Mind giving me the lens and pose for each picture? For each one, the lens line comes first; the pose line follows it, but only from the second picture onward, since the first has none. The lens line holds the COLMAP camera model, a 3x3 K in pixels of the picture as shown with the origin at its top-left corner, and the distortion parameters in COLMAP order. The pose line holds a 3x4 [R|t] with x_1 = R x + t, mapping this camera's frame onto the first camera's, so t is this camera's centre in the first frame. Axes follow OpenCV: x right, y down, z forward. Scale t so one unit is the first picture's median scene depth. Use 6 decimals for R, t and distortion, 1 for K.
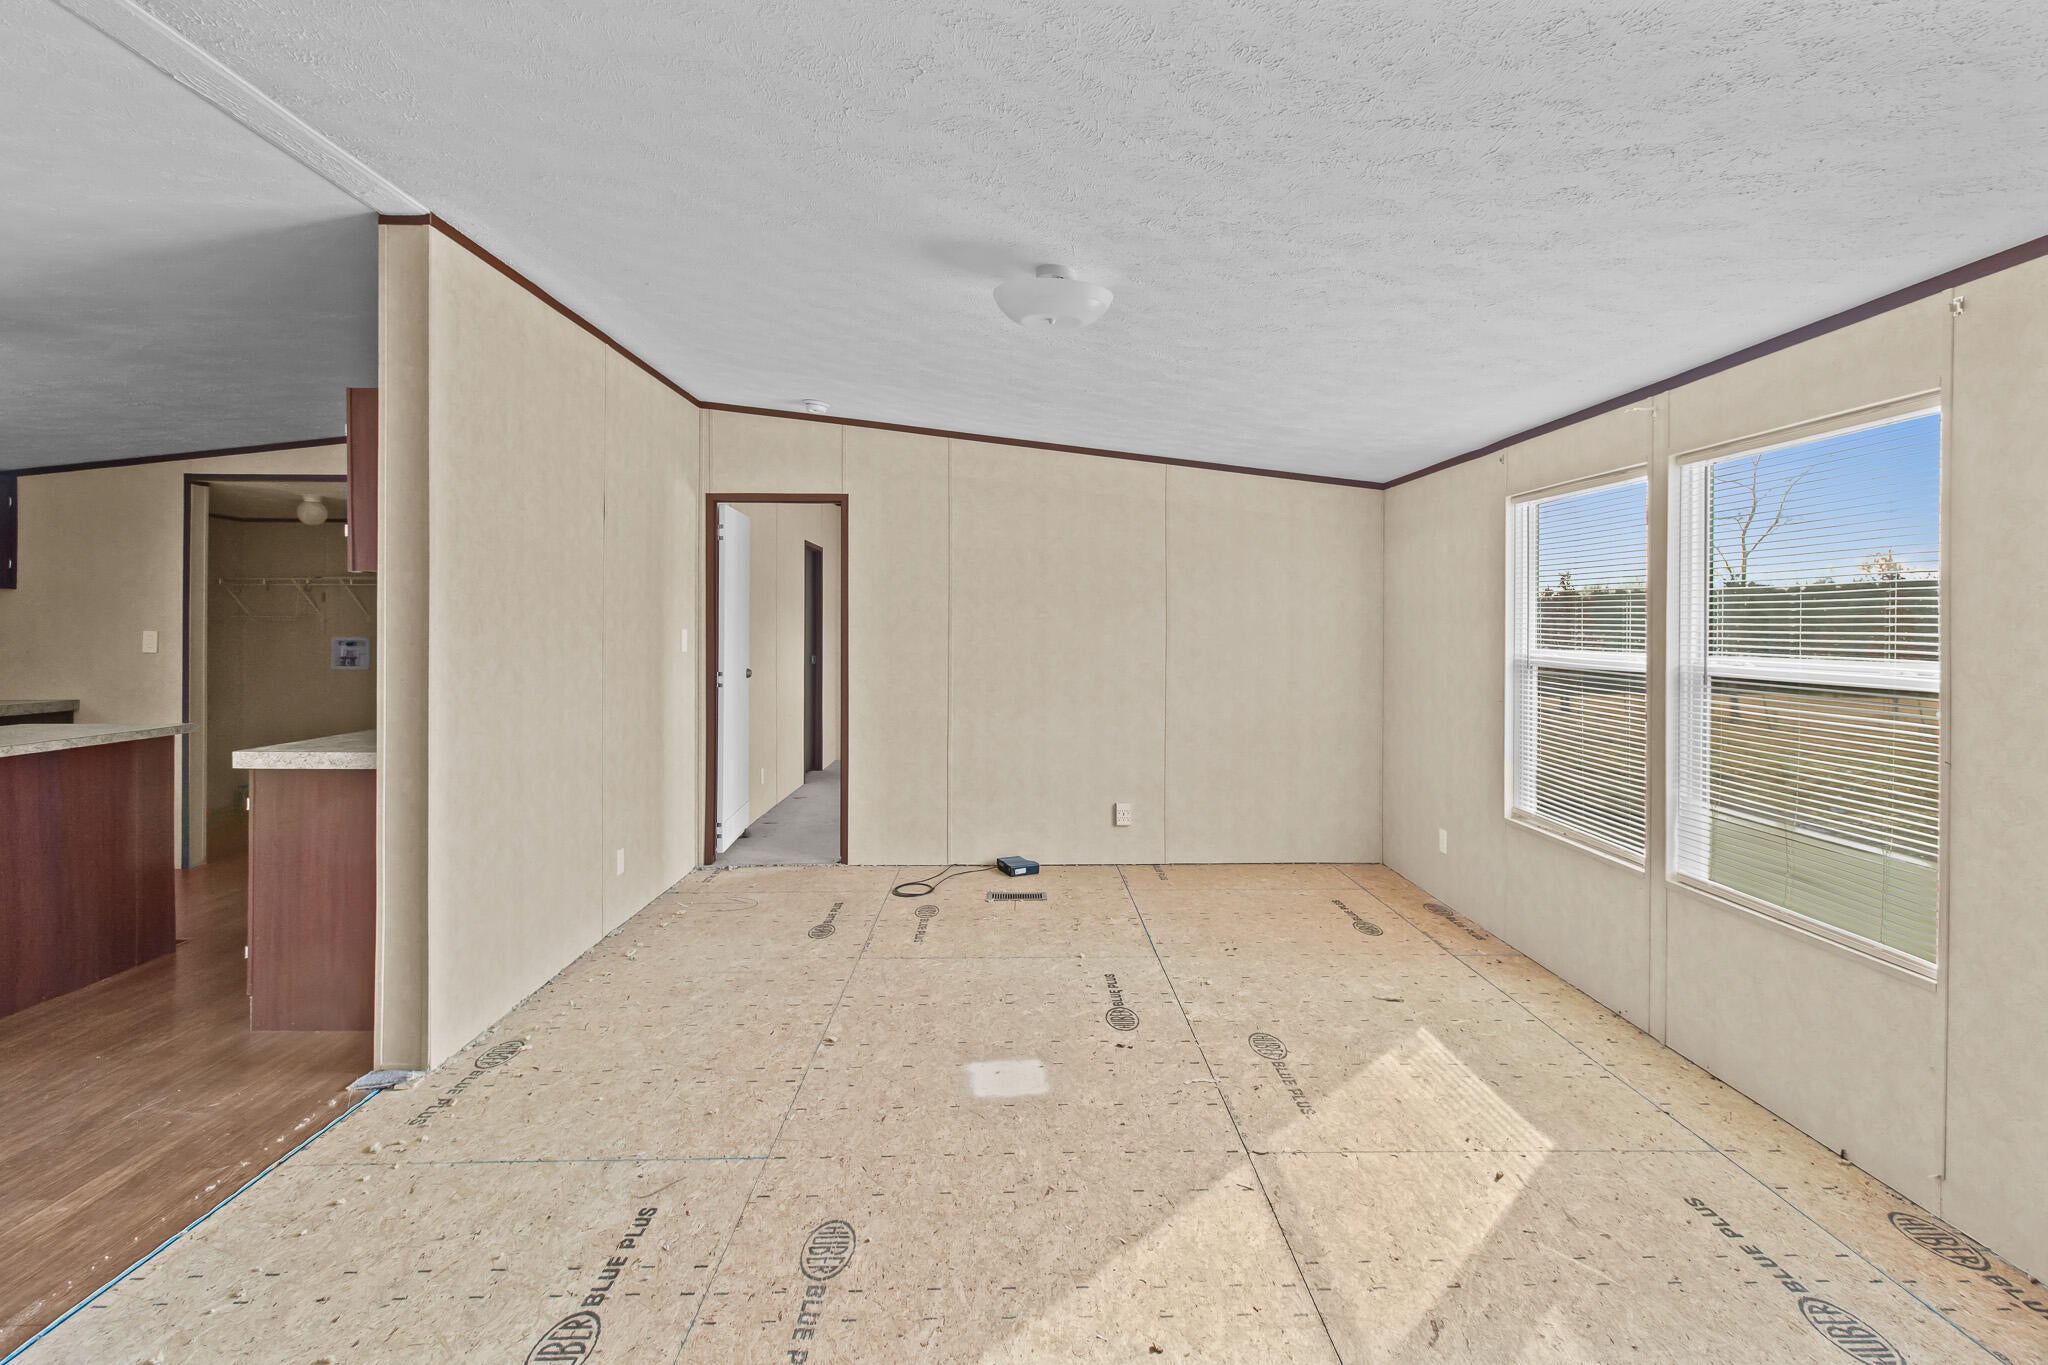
lens RADIAL K [[952.5, 0, 1033.2], [0, 952.5, 626.2], [0, 0, 1]] dist [0.000646, -0.000213]
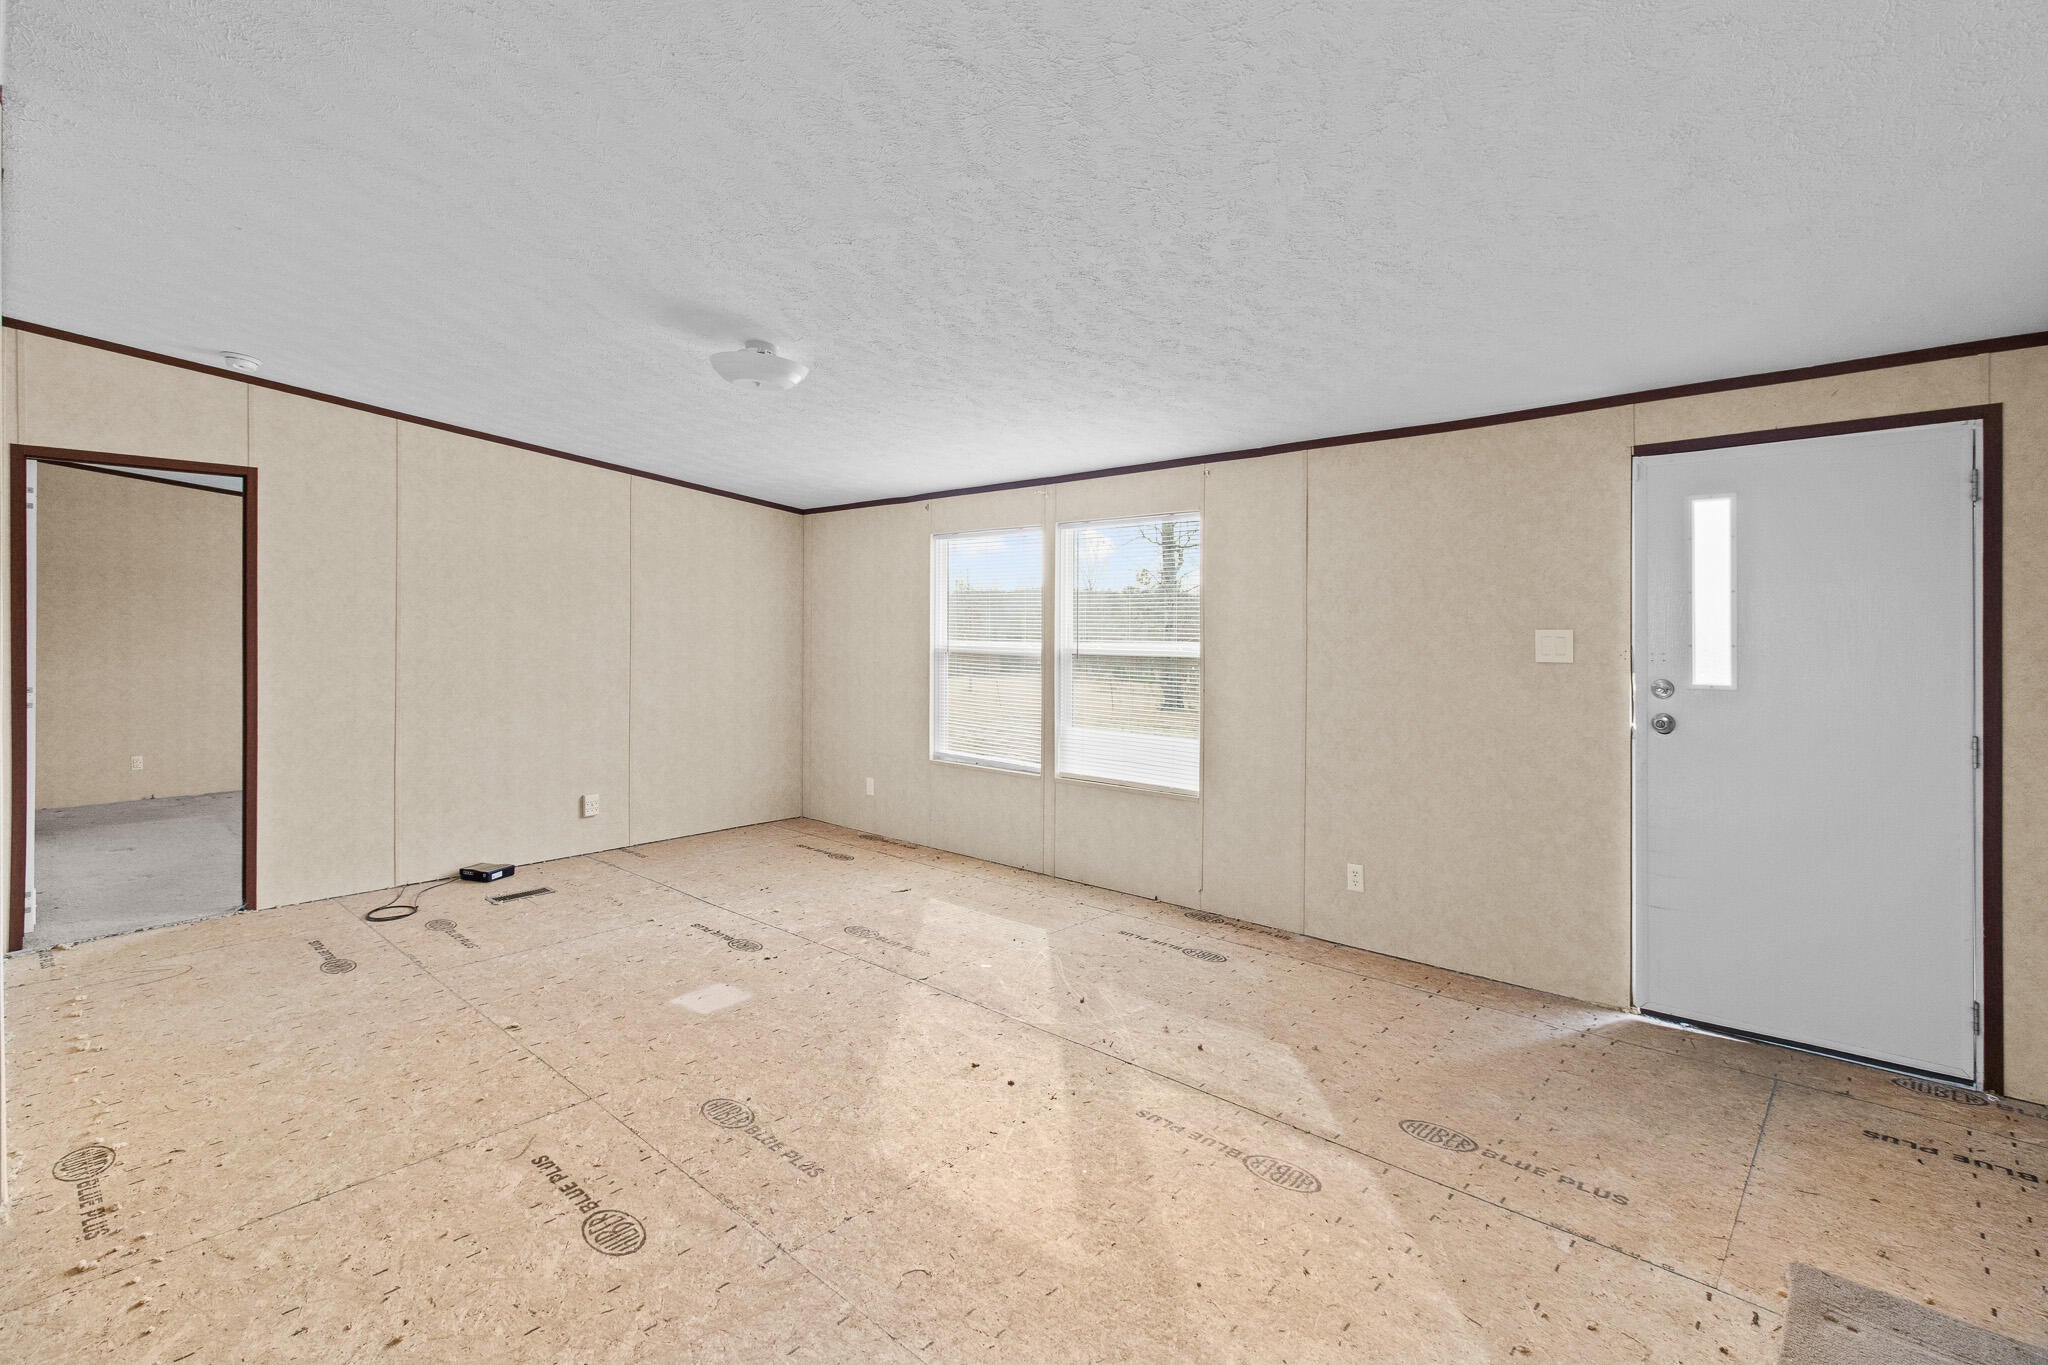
lens RADIAL K [[946.5, 0, 1021.8], [0, 946.5, 624.1], [0, 0, 1]] dist [0.001770, -0.000430]
pose [[0.696759, -0.000327, 0.717305, -0.558714], [0.000470, 1.000000, -0.000001, -0.001562], [-0.717305, 0.000337, 0.696759, -0.110800]]
